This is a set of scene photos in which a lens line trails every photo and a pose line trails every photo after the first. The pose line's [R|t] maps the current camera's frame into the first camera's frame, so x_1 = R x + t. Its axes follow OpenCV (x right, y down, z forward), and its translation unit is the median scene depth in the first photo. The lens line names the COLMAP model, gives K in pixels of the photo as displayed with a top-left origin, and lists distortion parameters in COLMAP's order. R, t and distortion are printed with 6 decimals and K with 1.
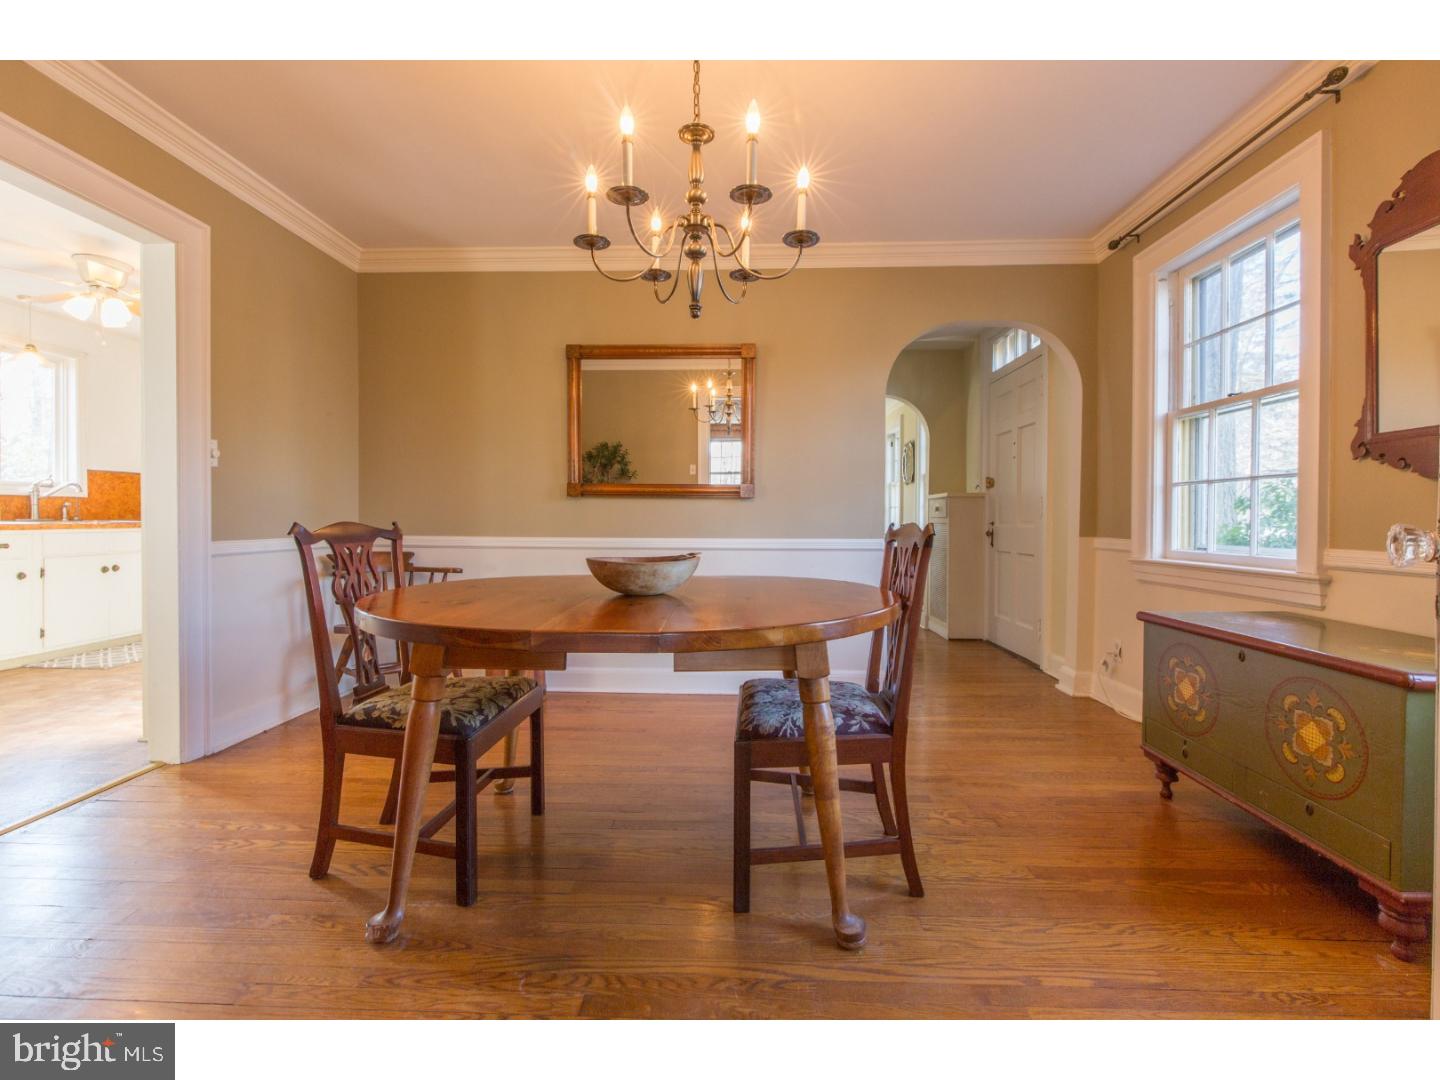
lens RADIAL K [[642.2, 0, 718.0], [0, 642.2, 527.3], [0, 0, 1]] dist [-0.012097, 0.000004]
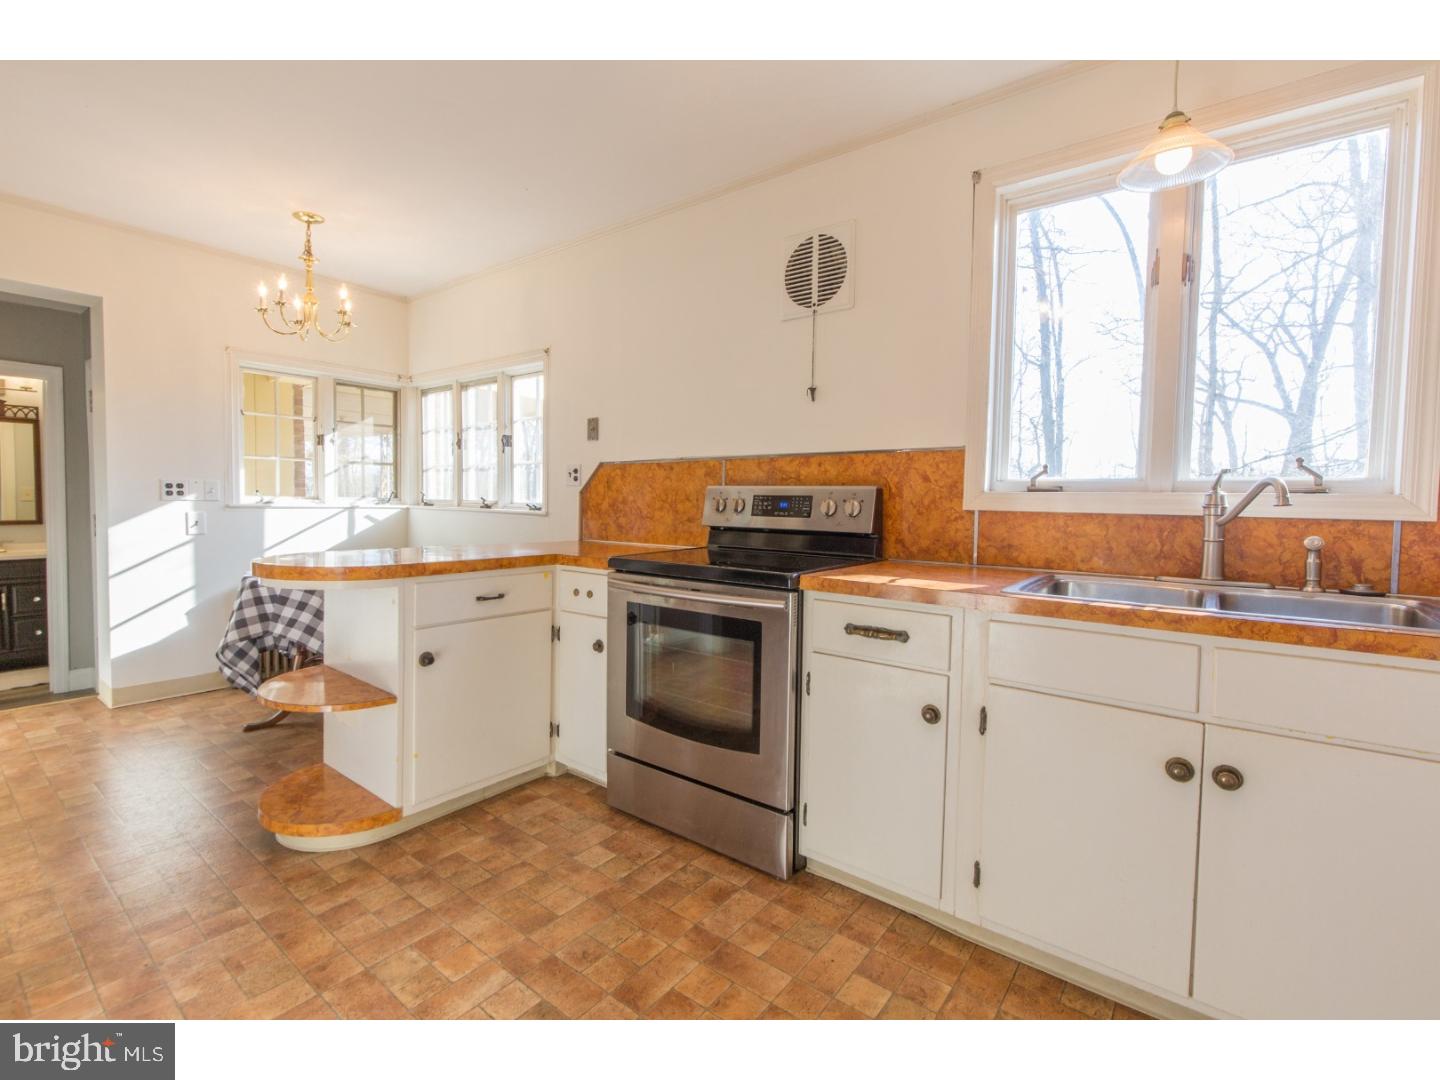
lens RADIAL K [[642.2, 0, 718.0], [0, 642.2, 527.3], [0, 0, 1]] dist [-0.012097, 0.000004]
pose [[-0.579245, 0.019872, -0.814911, -0.601296], [-0.031419, 0.998416, 0.046680, -0.053359], [0.814548, 0.052642, -0.577703, 0.989808]]
